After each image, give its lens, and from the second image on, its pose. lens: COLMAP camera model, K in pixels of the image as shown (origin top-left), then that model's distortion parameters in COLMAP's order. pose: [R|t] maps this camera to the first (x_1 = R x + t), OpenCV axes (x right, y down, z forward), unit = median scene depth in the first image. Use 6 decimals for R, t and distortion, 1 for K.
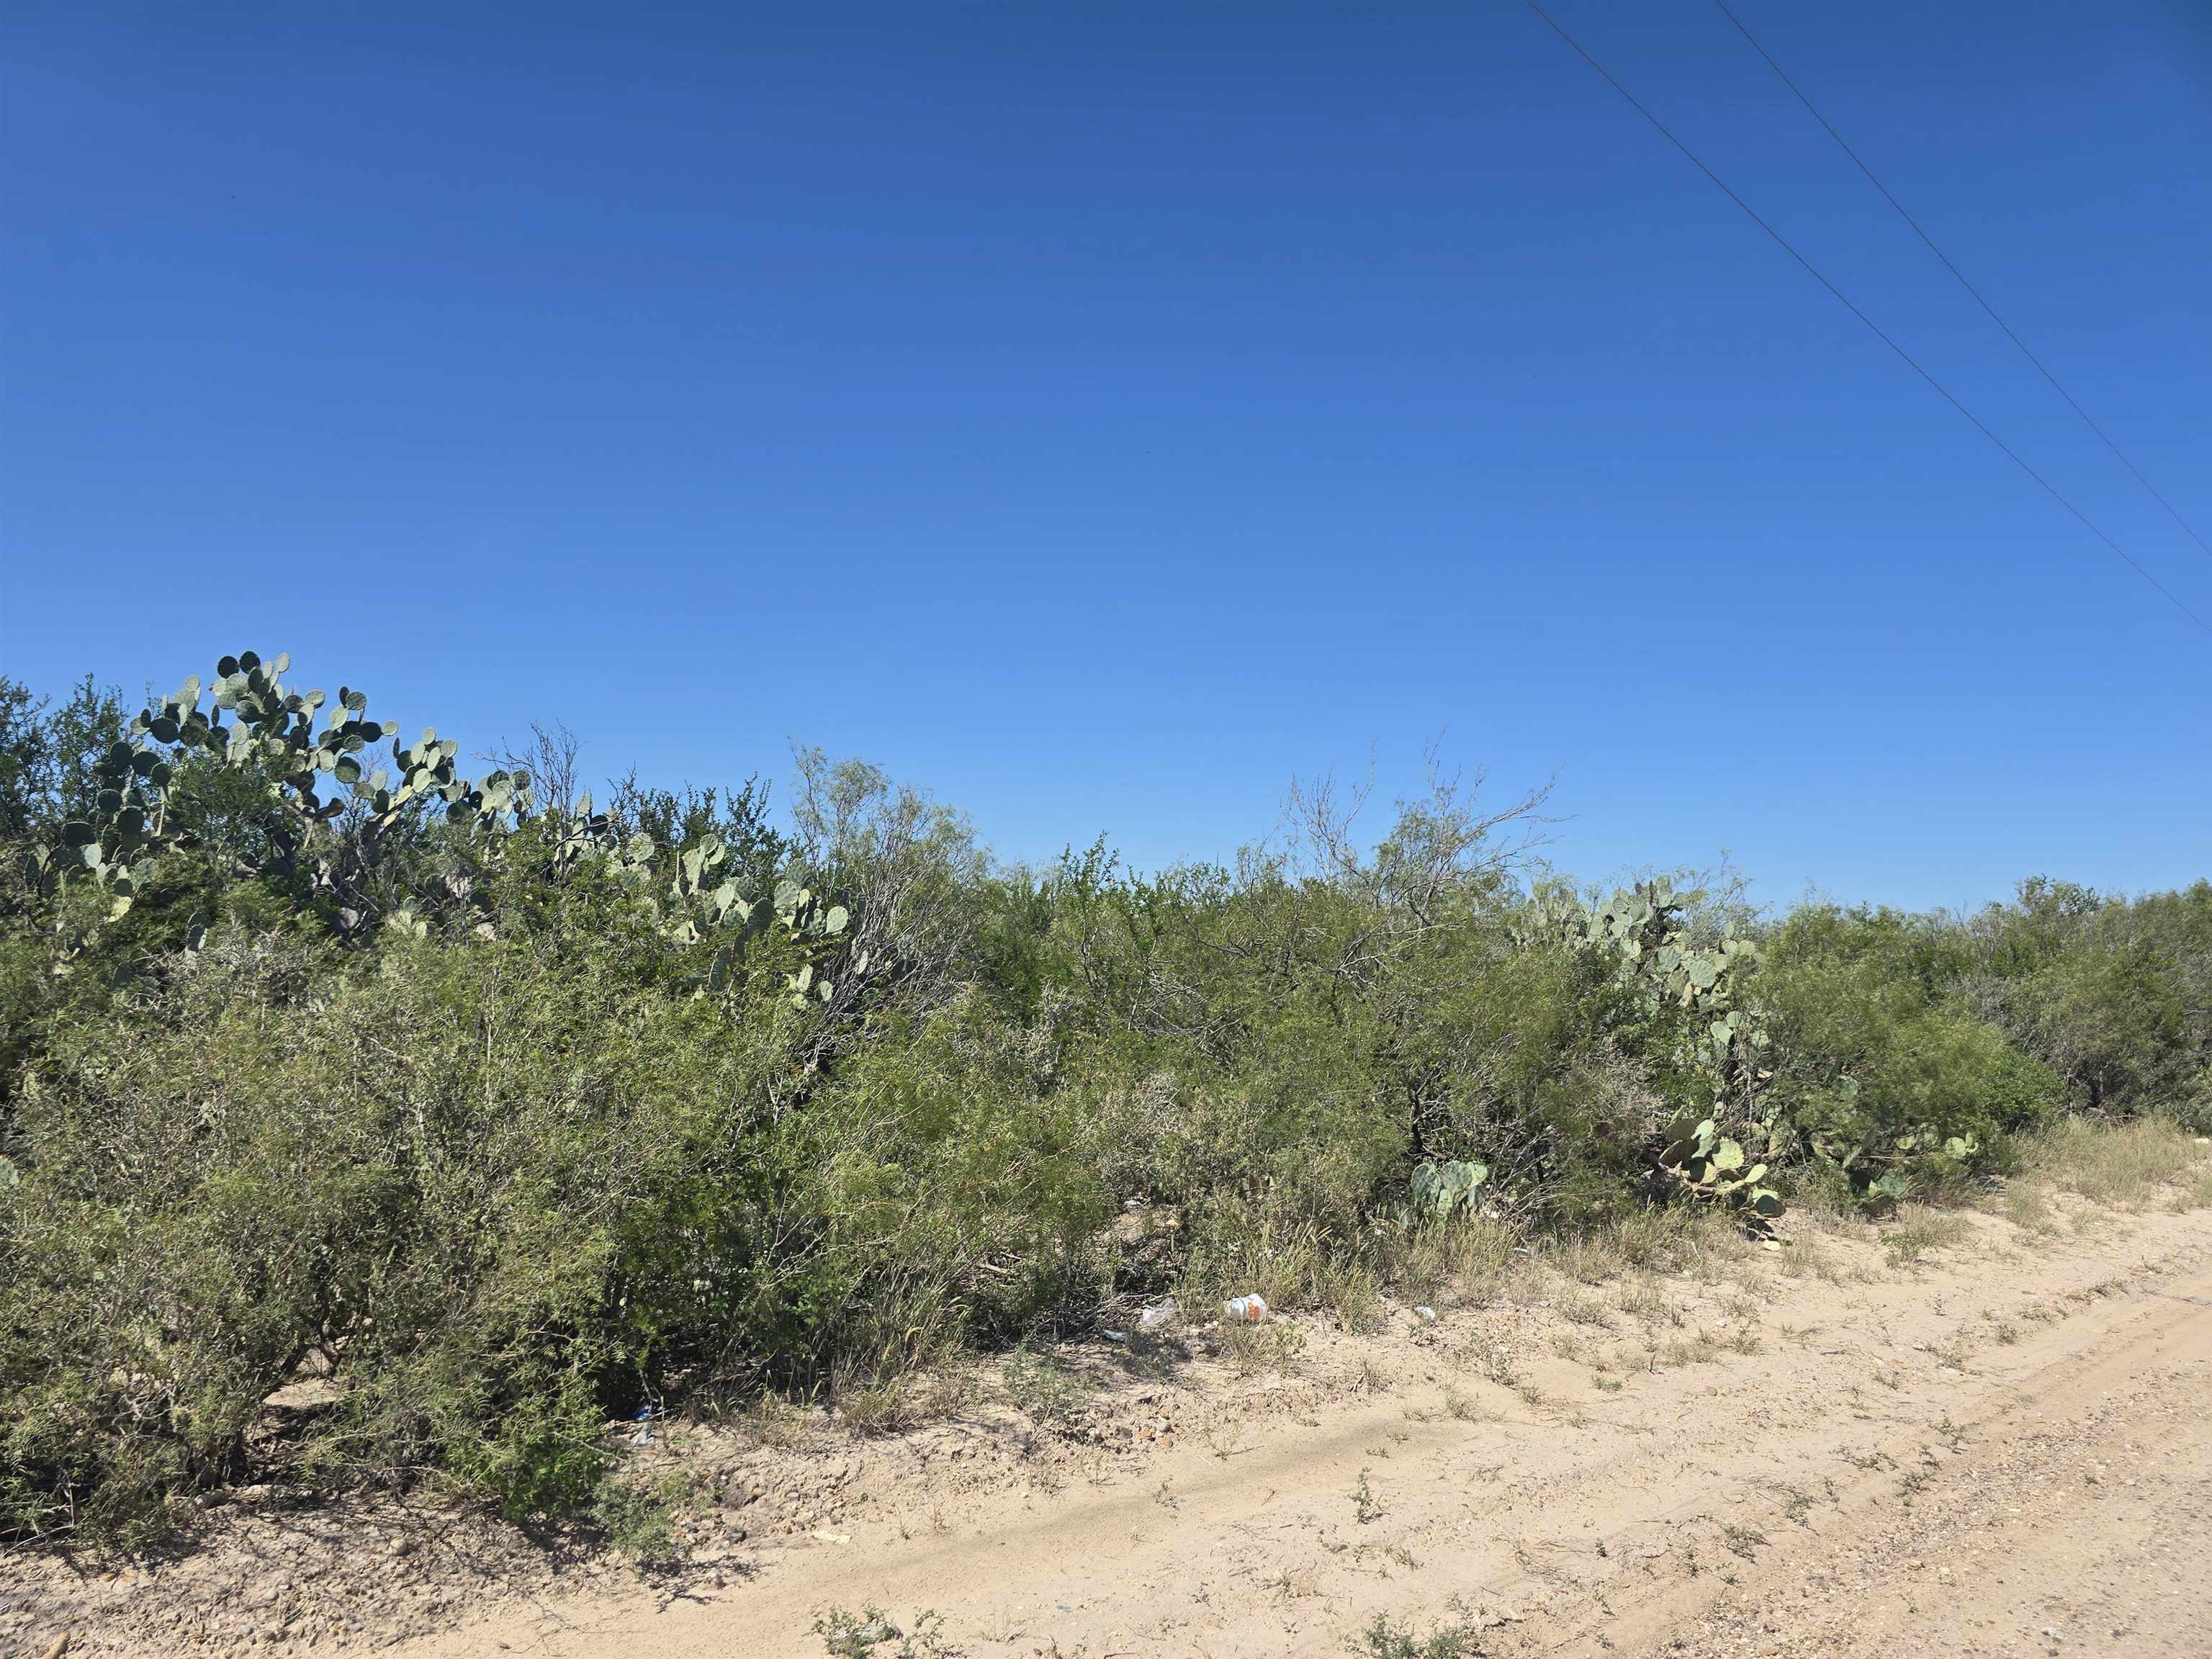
lens RADIAL K [[1473.2, 0, 1107.5], [0, 1473.2, 841.7], [0, 0, 1]] dist [0.052946, -0.046715]
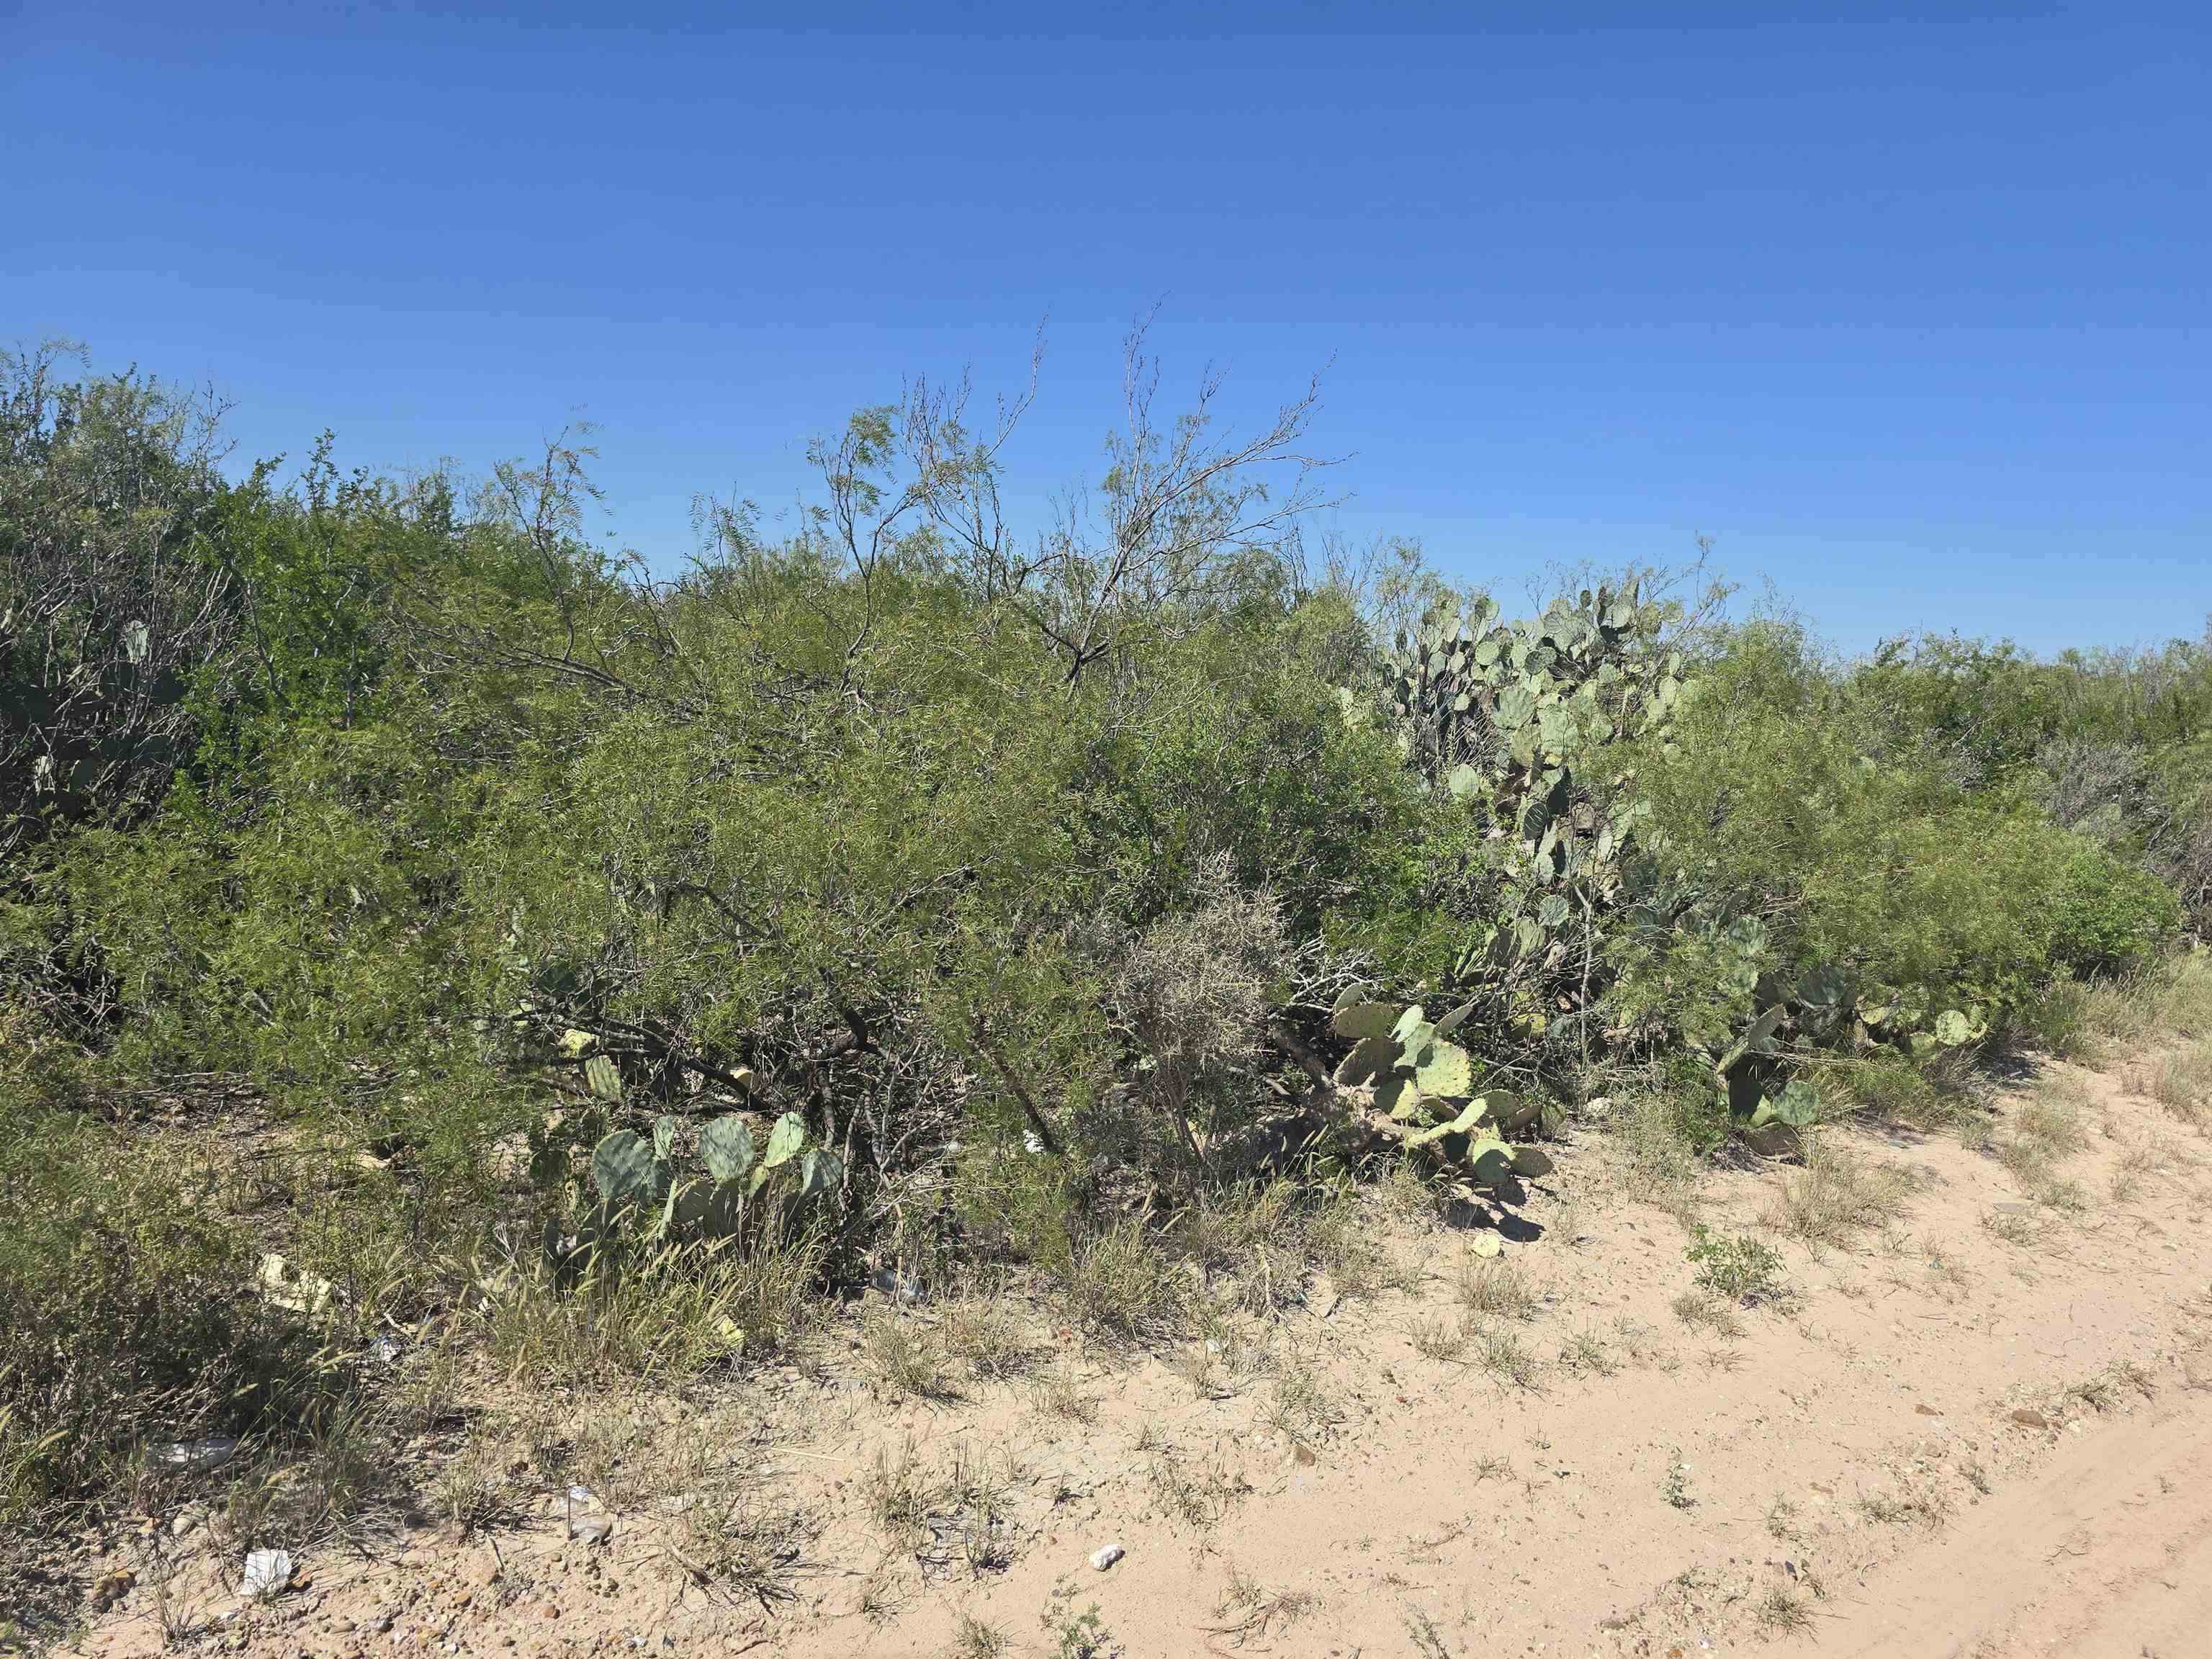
lens RADIAL K [[1473.2, 0, 1109.7], [0, 1473.2, 830.8], [0, 0, 1]] dist [0.052946, -0.046715]
pose [[0.994623, 0.048826, -0.091326, 0.292817], [-0.030691, 0.981235, 0.190356, 0.018372], [0.098906, -0.186529, 0.977458, 0.401128]]
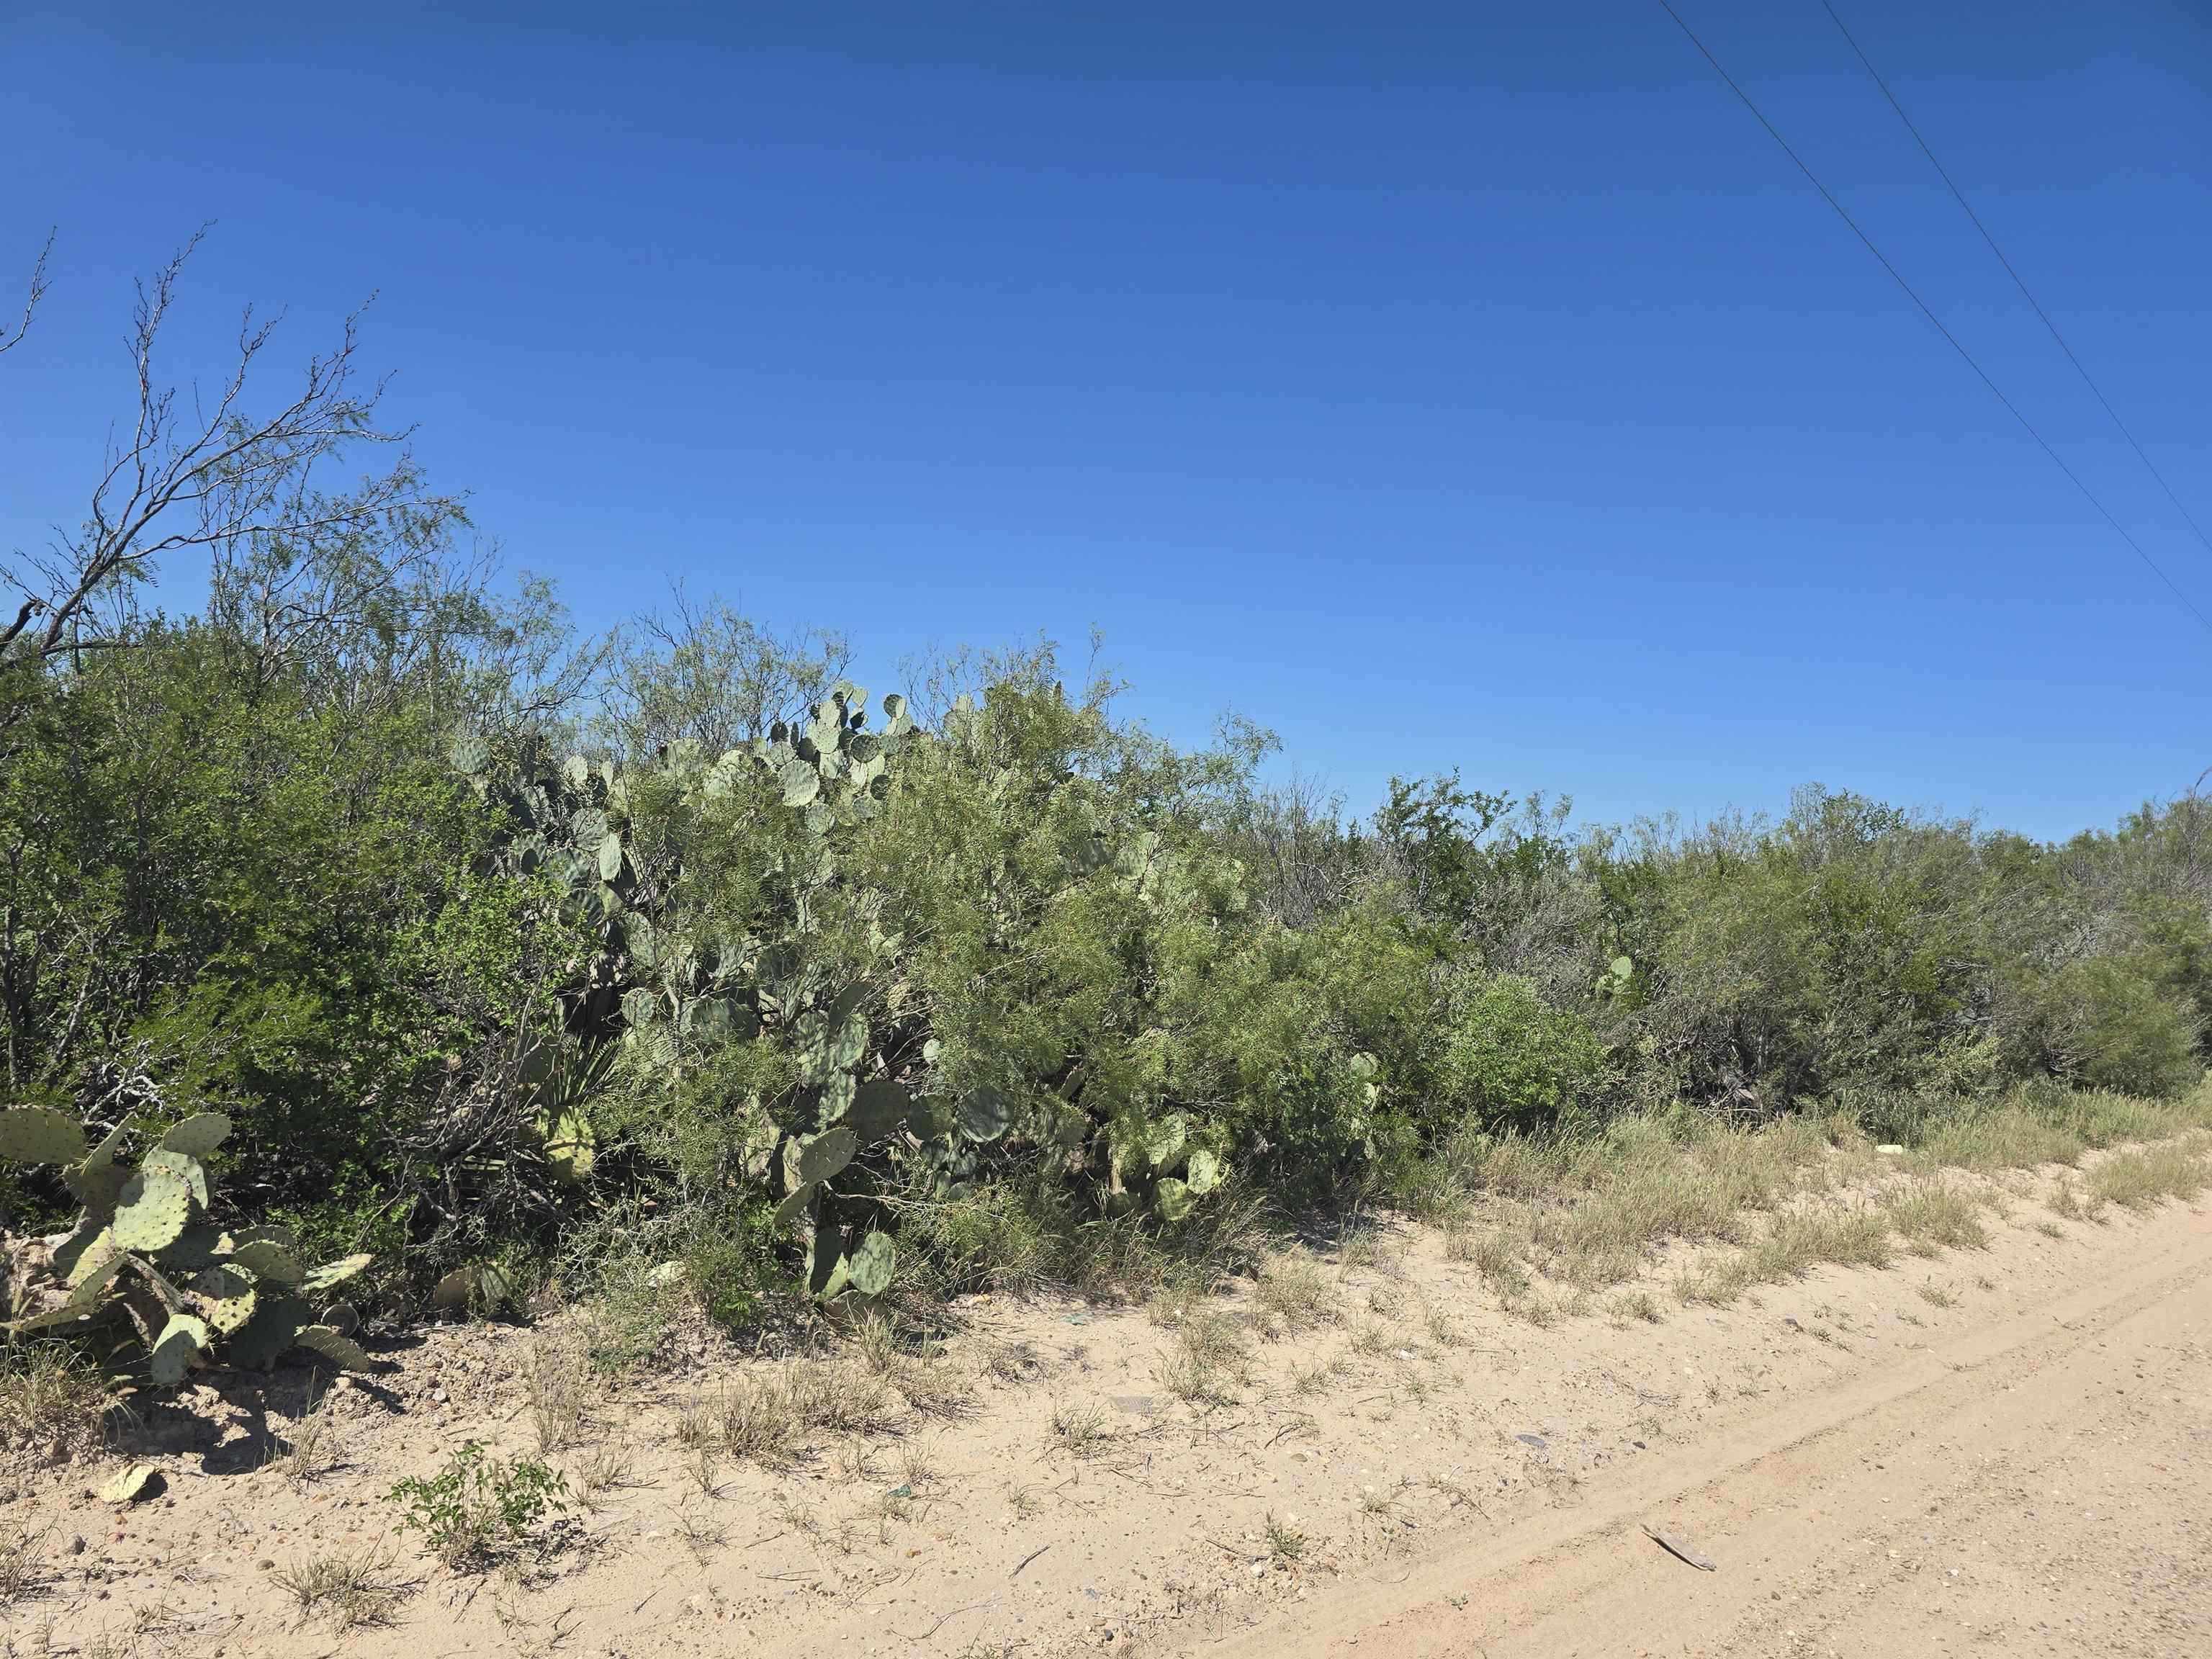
lens RADIAL K [[1473.2, 0, 1090.5], [0, 1473.2, 824.1], [0, 0, 1]] dist [0.052946, -0.046715]
pose [[0.997063, 0.073660, 0.020949, 0.549352], [-0.074815, 0.995324, 0.061095, 0.062220], [-0.016351, -0.062483, 0.997912, 0.539830]]
